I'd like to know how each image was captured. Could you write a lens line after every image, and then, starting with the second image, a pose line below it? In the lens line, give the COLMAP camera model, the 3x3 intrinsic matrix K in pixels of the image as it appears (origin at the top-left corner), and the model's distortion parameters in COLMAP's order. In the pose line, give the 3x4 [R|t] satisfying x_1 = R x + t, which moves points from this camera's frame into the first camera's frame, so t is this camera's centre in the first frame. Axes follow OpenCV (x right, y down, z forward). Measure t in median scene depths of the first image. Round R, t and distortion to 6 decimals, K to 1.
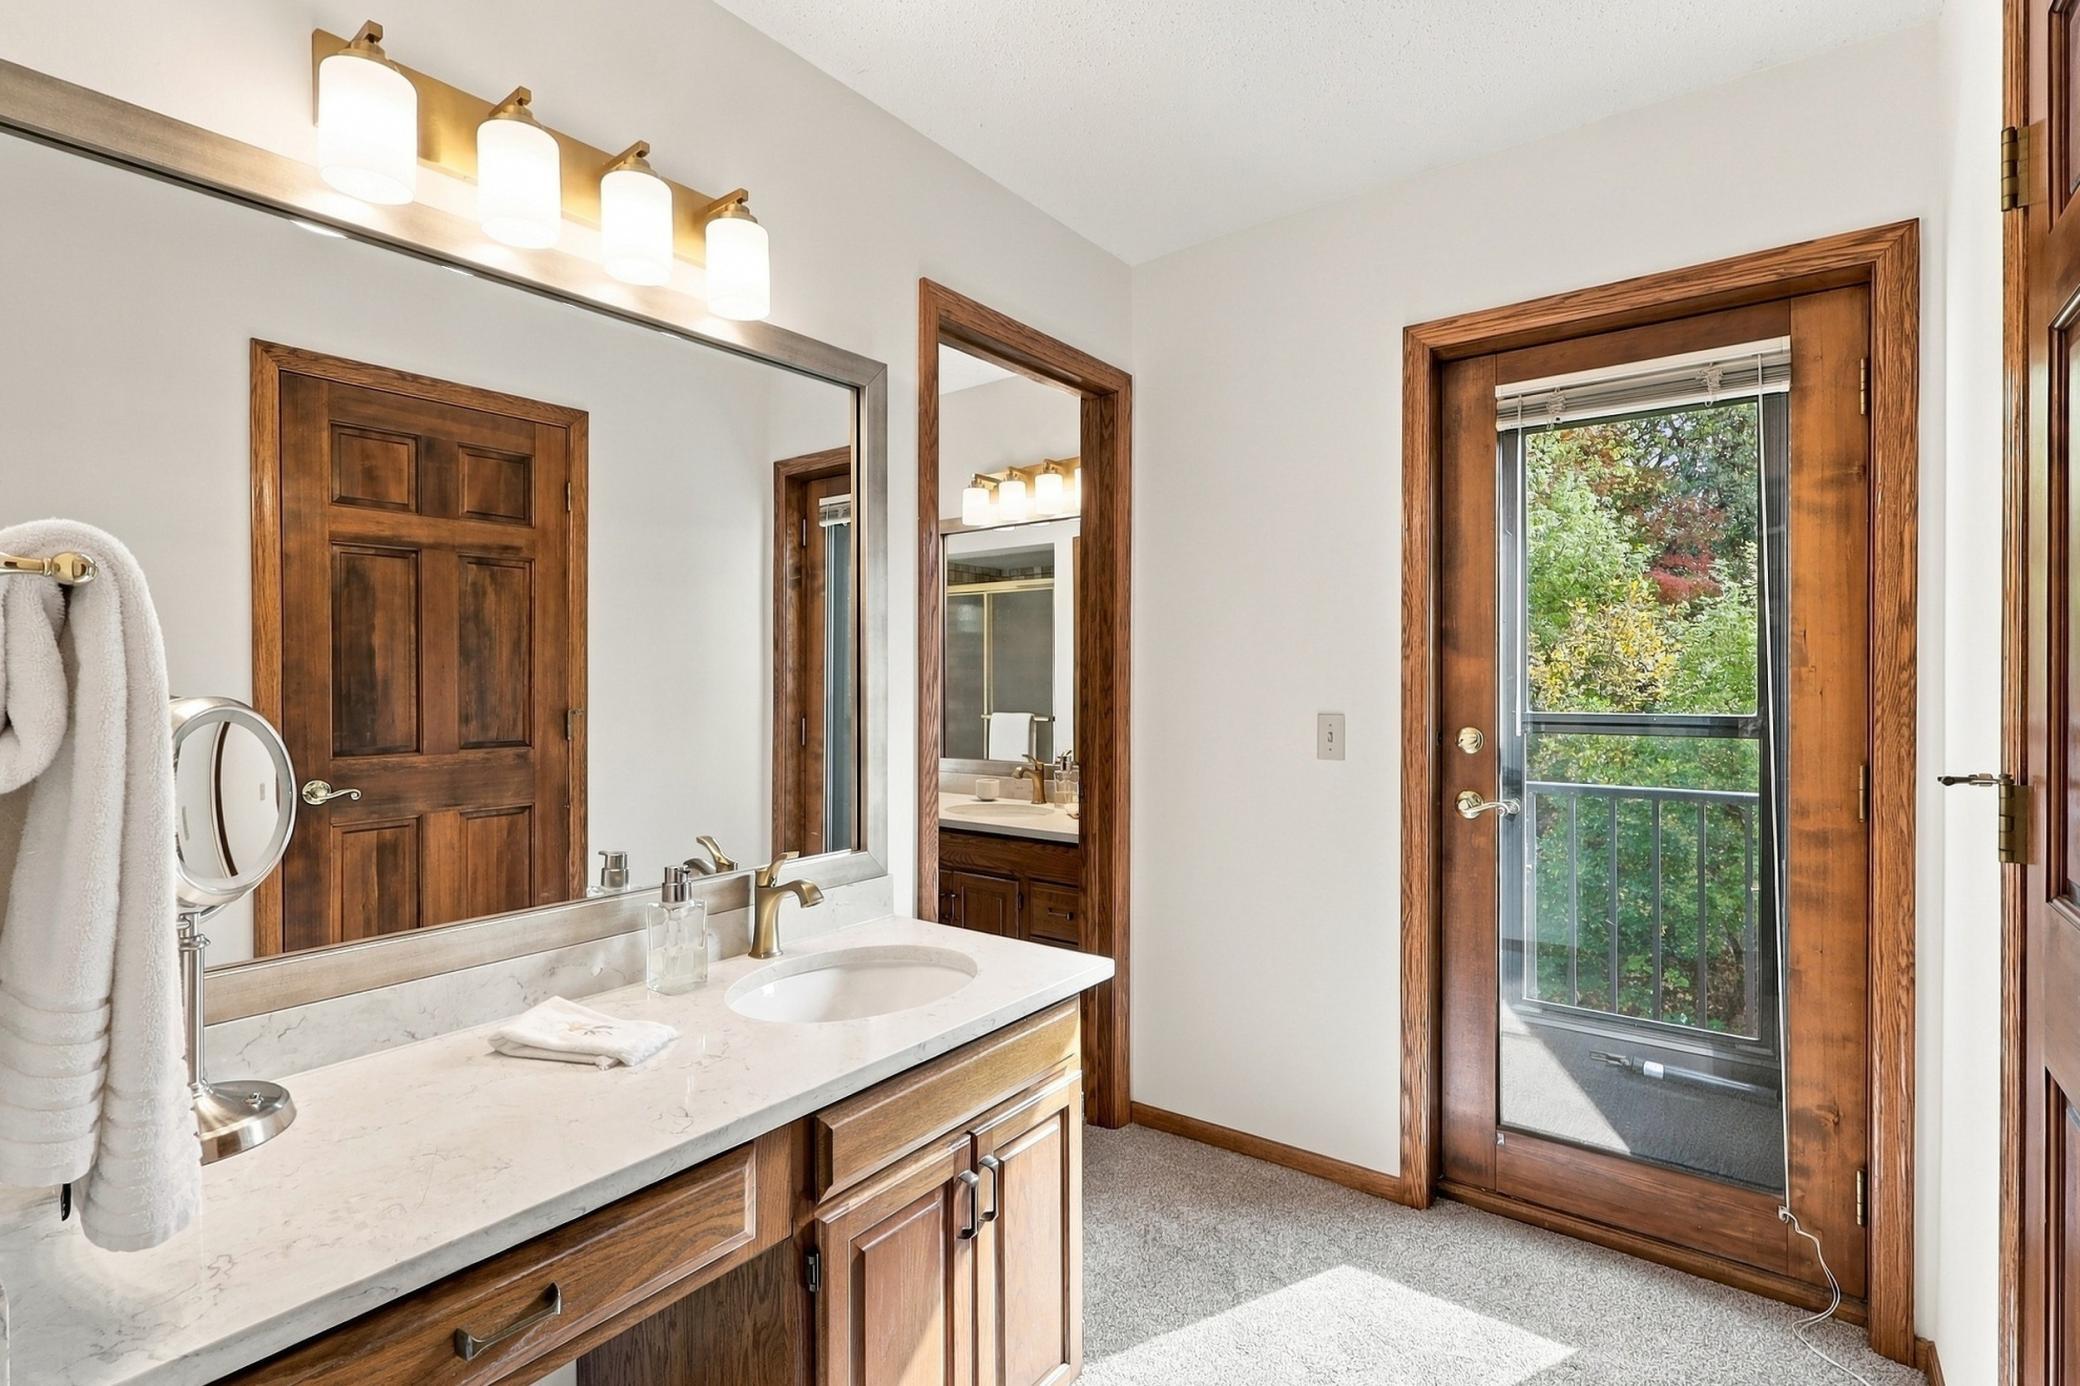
lens RADIAL K [[968.4, 0, 1041.3], [0, 968.4, 692.8], [0, 0, 1]] dist [-0.000890, 0.001293]
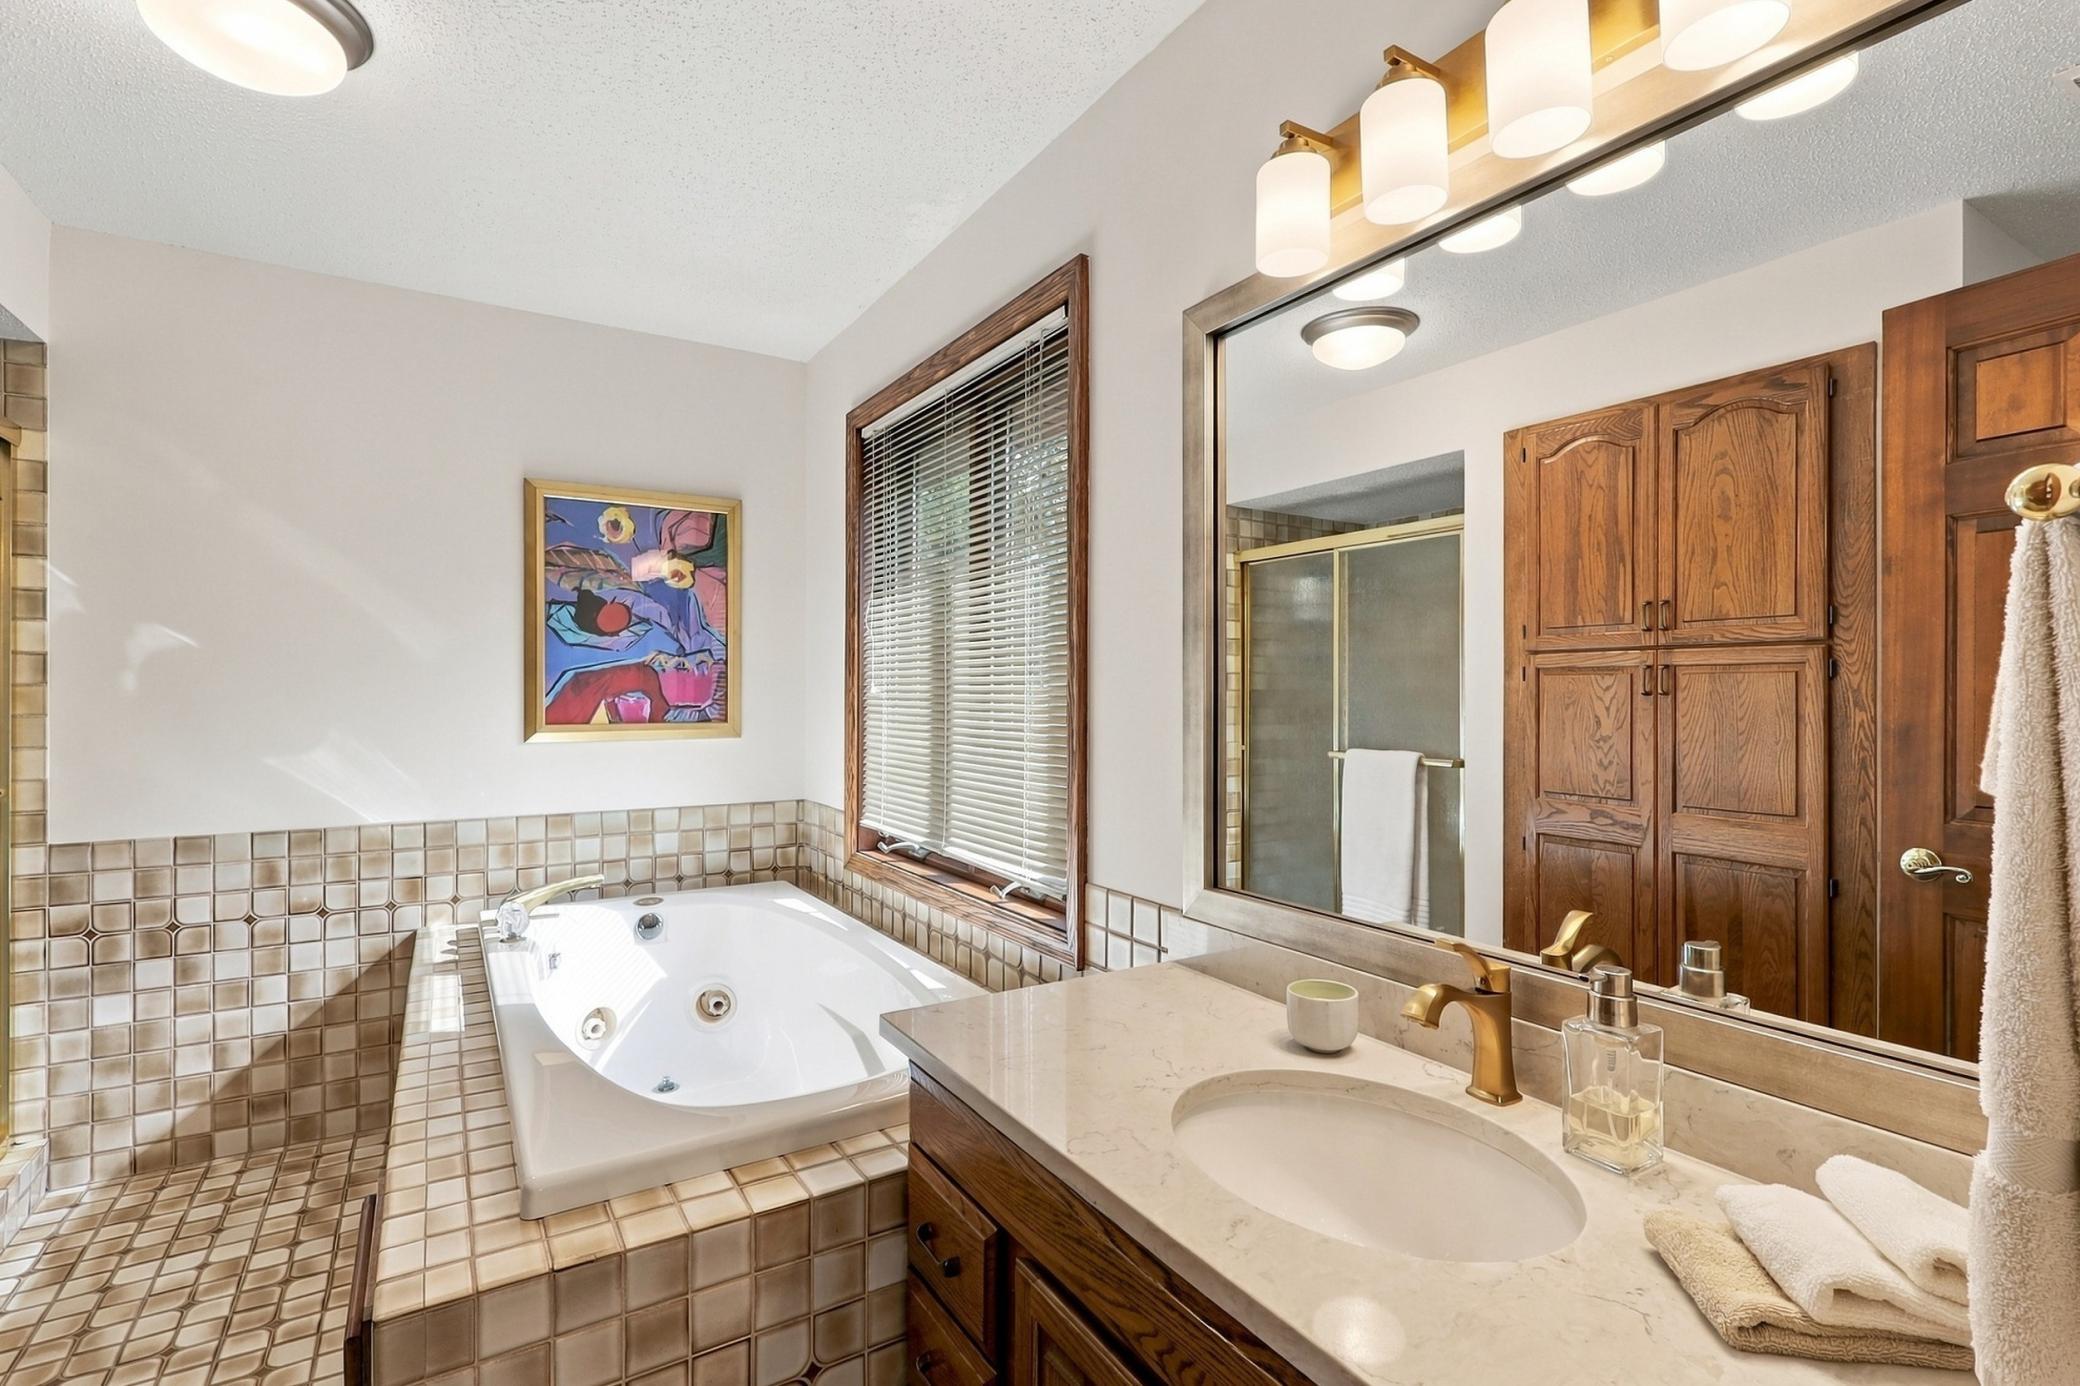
lens RADIAL K [[968.4, 0, 1035.2], [0, 968.4, 696.0], [0, 0, 1]] dist [-0.000890, 0.001293]
pose [[0.934230, 0.002743, -0.356660, -0.017727], [-0.004110, 0.999987, -0.003077, -0.009867], [0.356647, 0.004341, 0.934229, 0.377659]]
